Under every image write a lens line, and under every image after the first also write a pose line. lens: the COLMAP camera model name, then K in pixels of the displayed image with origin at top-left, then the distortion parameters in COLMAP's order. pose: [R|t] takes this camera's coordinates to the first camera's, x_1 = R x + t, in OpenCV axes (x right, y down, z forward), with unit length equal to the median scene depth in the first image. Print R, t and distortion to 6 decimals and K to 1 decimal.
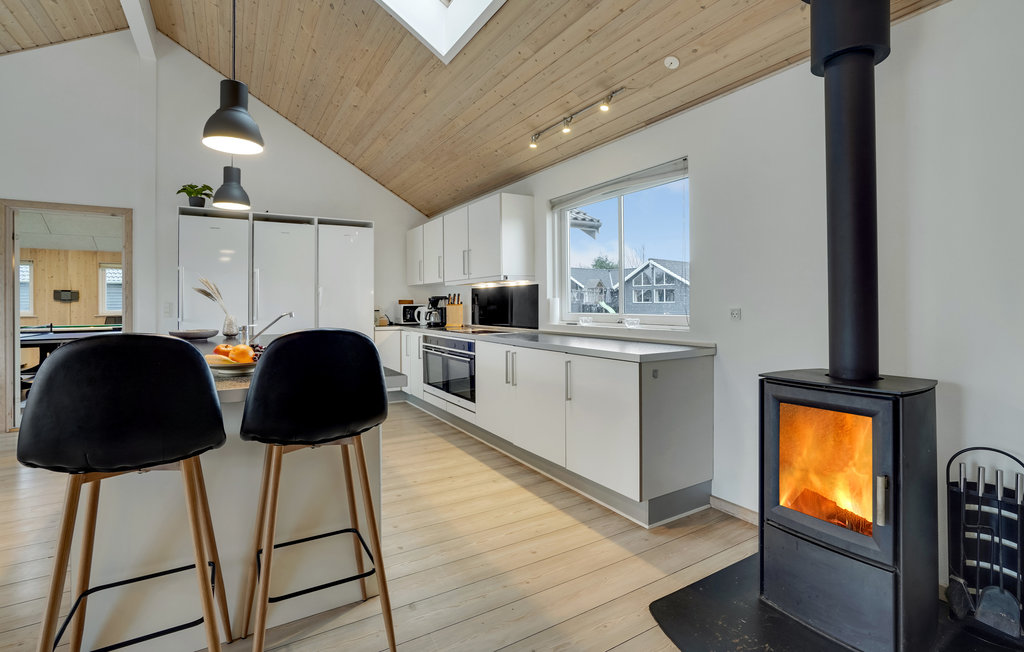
lens RADIAL K [[476.1, 0, 511.4], [0, 476.1, 300.6], [0, 0, 1]] dist [-0.002686, -0.000523]
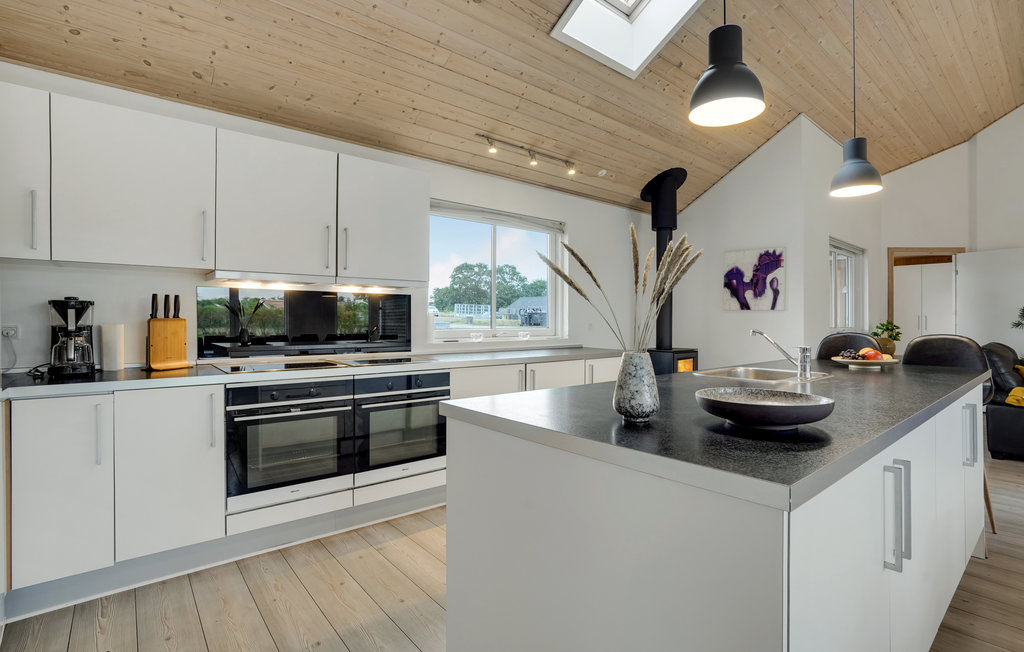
lens RADIAL K [[482.9, 0, 525.8], [0, 482.9, 323.5], [0, 0, 1]] dist [0.000387, 0.000089]
pose [[-0.155068, -0.000822, 0.987903, -0.974619], [-0.007666, 0.999971, -0.000372, 0.015853], [-0.987874, -0.007631, -0.155070, 1.166020]]
